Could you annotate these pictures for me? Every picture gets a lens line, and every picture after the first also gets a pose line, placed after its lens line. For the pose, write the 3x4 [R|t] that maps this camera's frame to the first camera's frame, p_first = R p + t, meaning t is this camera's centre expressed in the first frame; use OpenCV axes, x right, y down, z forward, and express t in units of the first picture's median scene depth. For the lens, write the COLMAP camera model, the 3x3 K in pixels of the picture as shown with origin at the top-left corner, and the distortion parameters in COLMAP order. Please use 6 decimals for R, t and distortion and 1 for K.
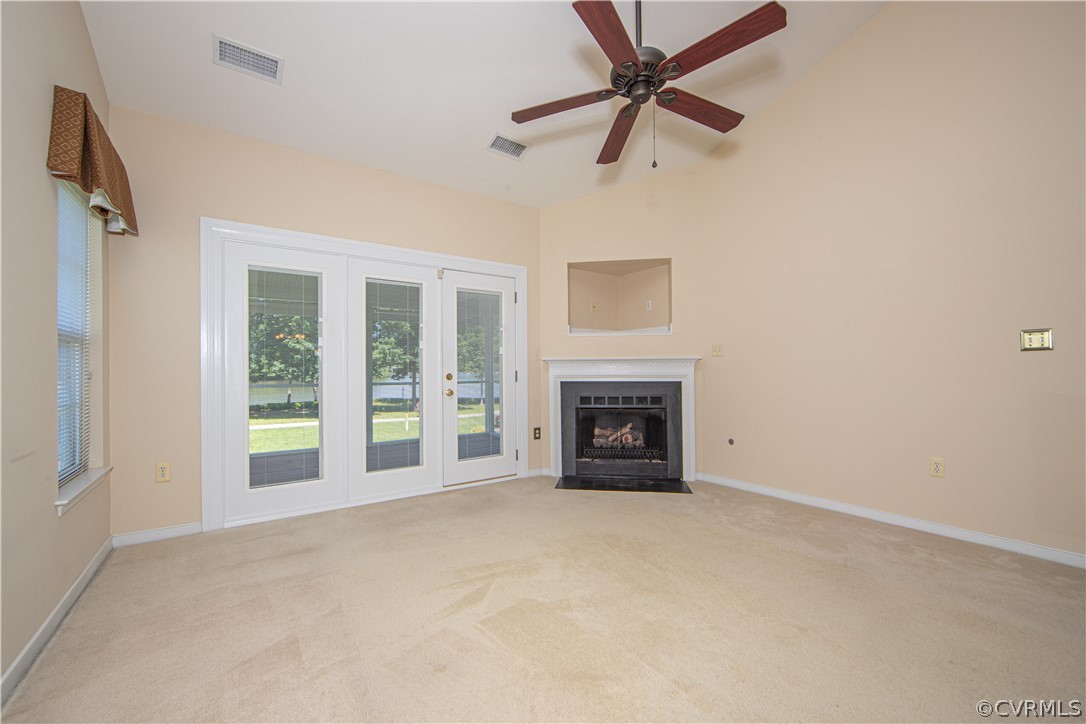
lens RADIAL K [[440.5, 0, 541.5], [0, 440.5, 368.0], [0, 0, 1]] dist [-0.001317, 0.001901]
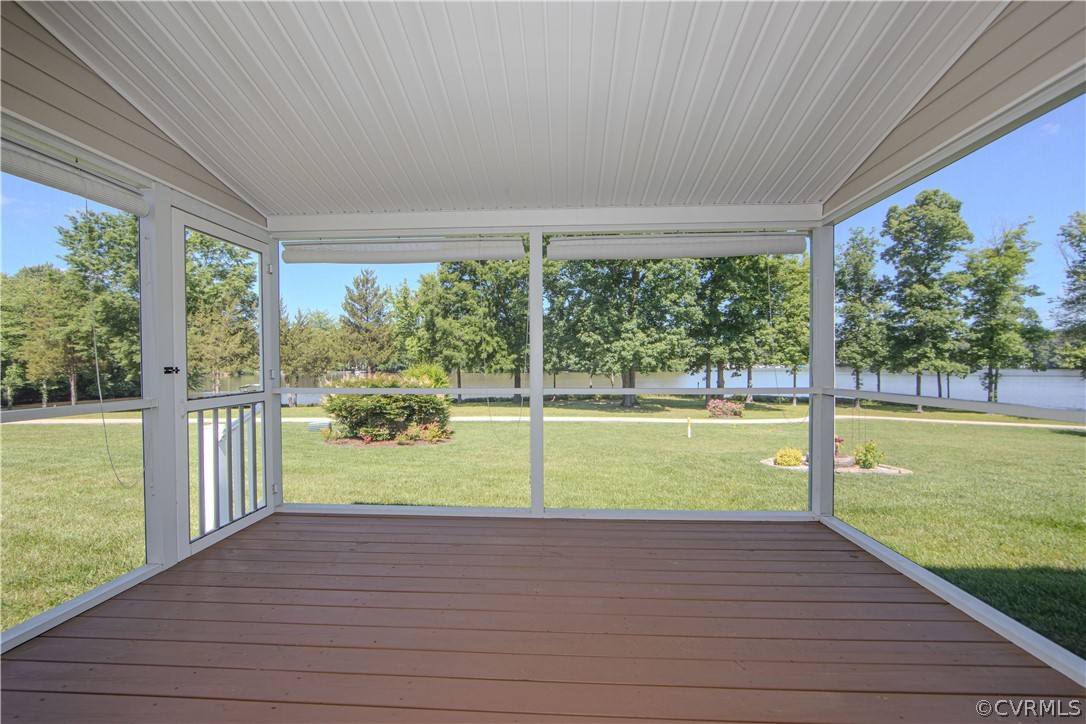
lens RADIAL K [[440.5, 0, 537.5], [0, 440.5, 369.1], [0, 0, 1]] dist [-0.001317, 0.001901]
pose [[0.787545, 0.006649, -0.616221, -0.015616], [0.004330, 0.999857, 0.016323, 0.000890], [0.616242, -0.015523, 0.787404, 0.108581]]
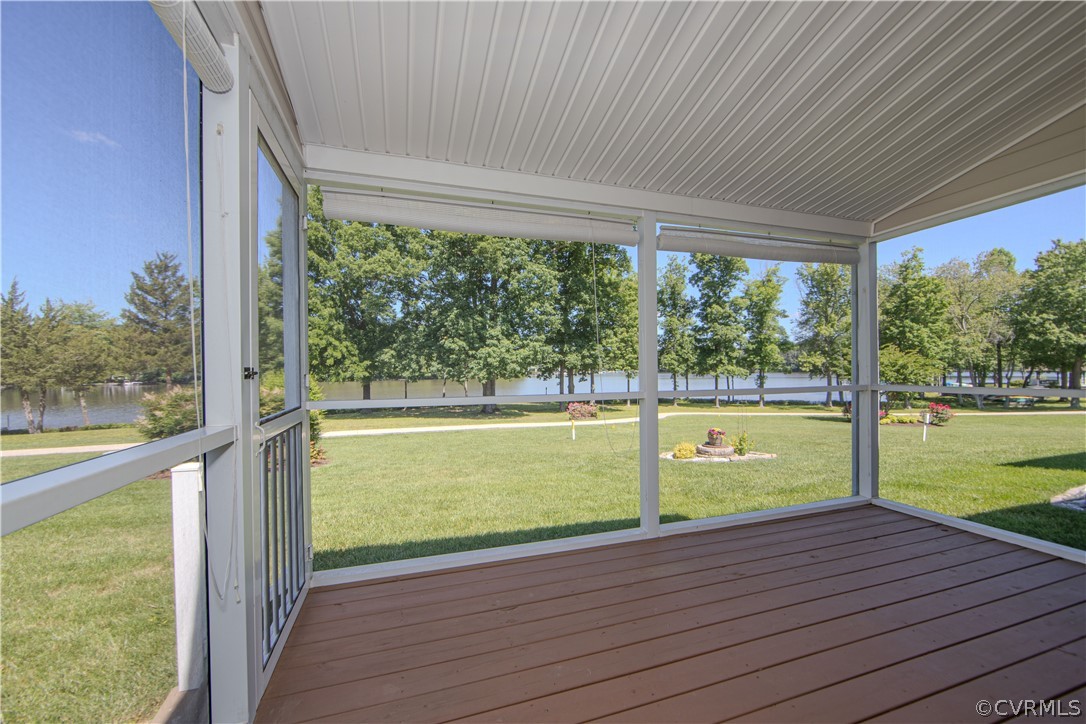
lens RADIAL K [[440.5, 0, 543.9], [0, 440.5, 369.1], [0, 0, 1]] dist [-0.001317, 0.001901]
pose [[0.957323, -0.008417, -0.288899, -0.063708], [0.009704, 0.999948, 0.003025, 0.001702], [0.288859, -0.005699, 0.957355, 0.097397]]
